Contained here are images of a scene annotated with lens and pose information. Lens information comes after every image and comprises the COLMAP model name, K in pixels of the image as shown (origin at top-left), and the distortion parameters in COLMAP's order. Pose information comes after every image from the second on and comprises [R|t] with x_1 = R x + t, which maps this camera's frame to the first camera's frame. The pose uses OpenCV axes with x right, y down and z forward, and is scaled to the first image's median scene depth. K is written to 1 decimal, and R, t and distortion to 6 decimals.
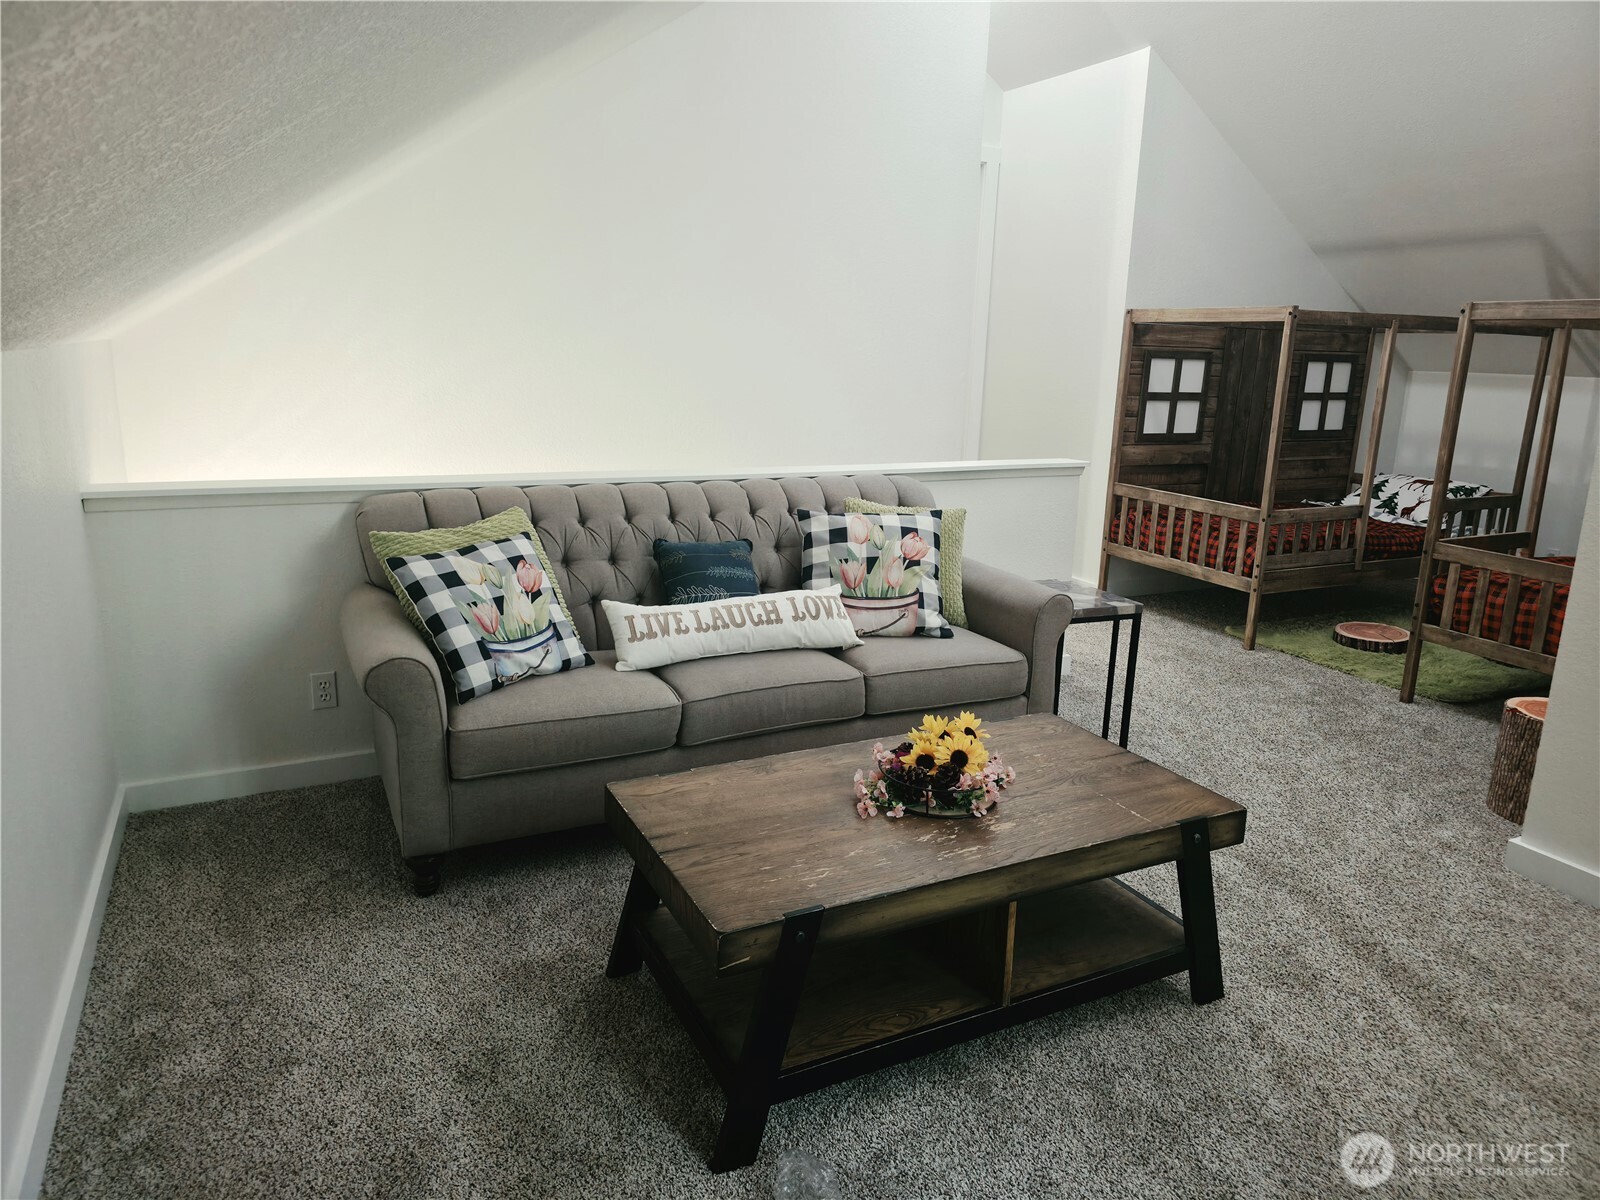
lens RADIAL K [[1047.6, 0, 801.3], [0, 1047.6, 596.3], [0, 0, 1]] dist [0.068194, -0.064085]
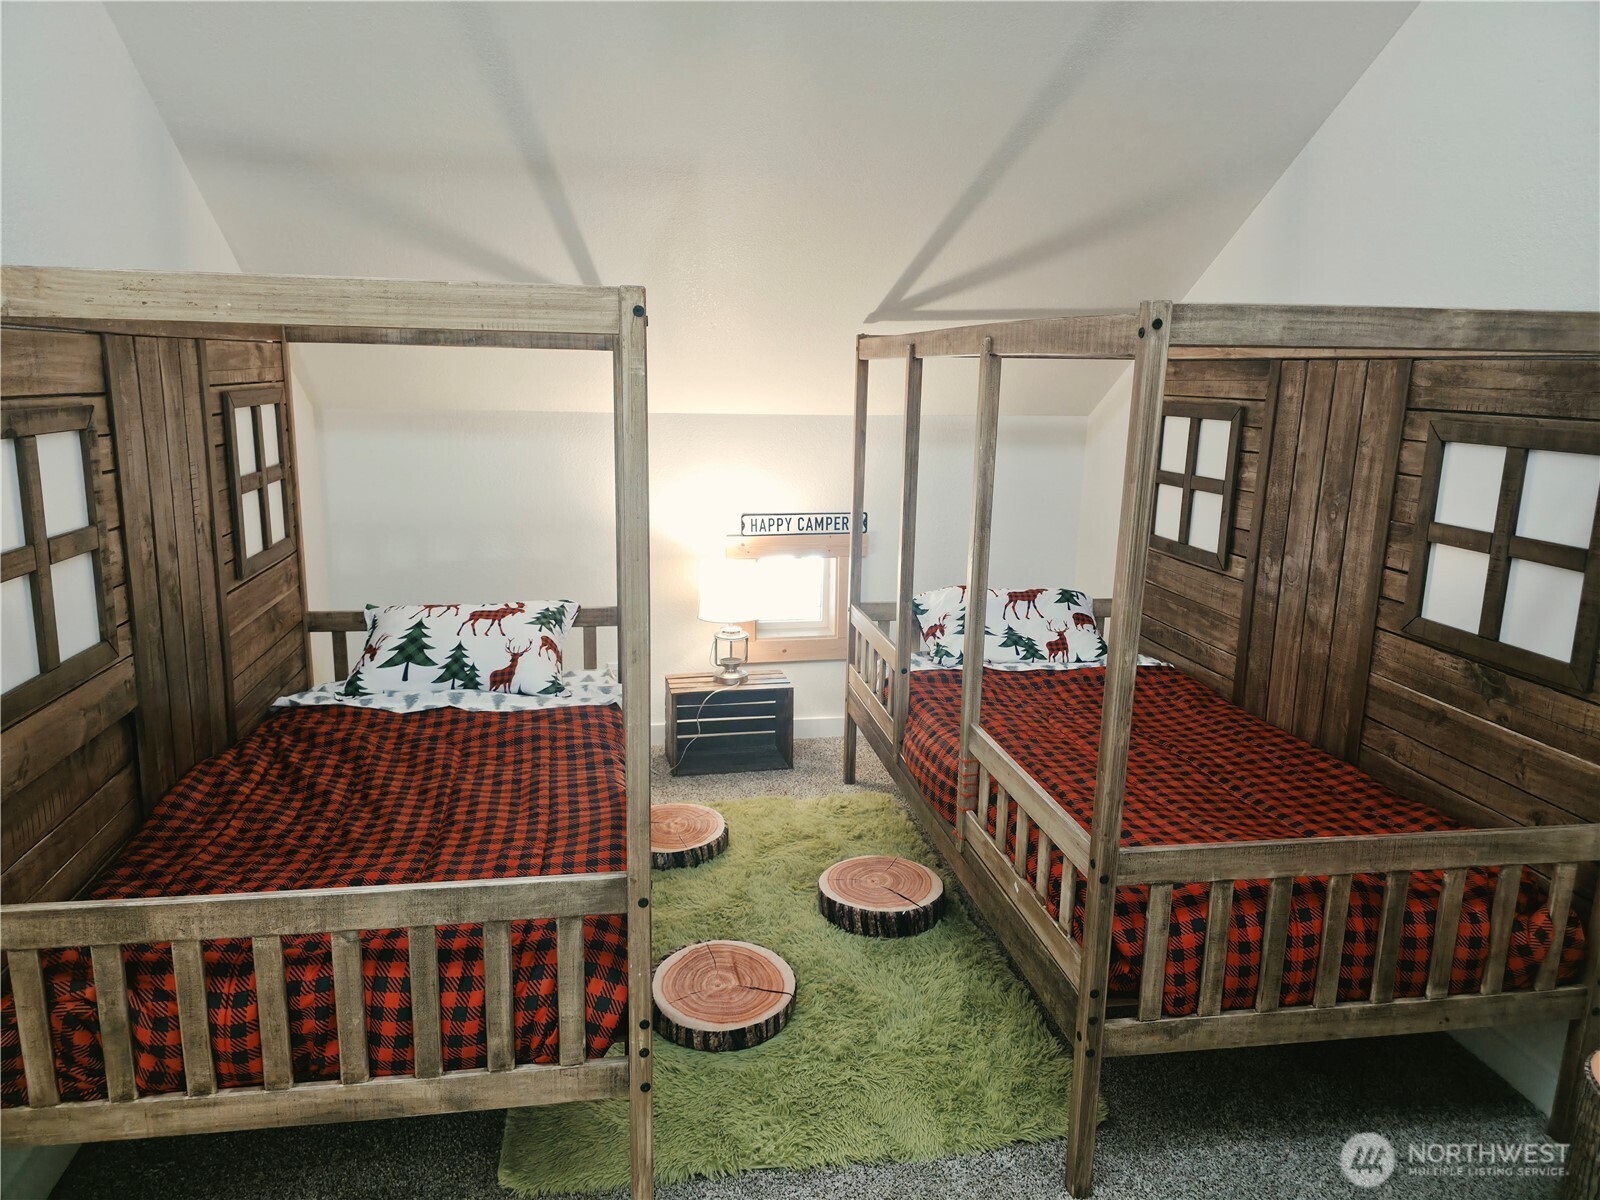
lens RADIAL K [[1047.6, 0, 795.8], [0, 1047.6, 588.5], [0, 0, 1]] dist [0.068194, -0.064085]
pose [[0.307733, -0.218421, 0.926063, 0.142731], [0.218771, 0.963460, 0.154544, -0.195533], [-0.925980, 0.155038, 0.344273, 0.752863]]
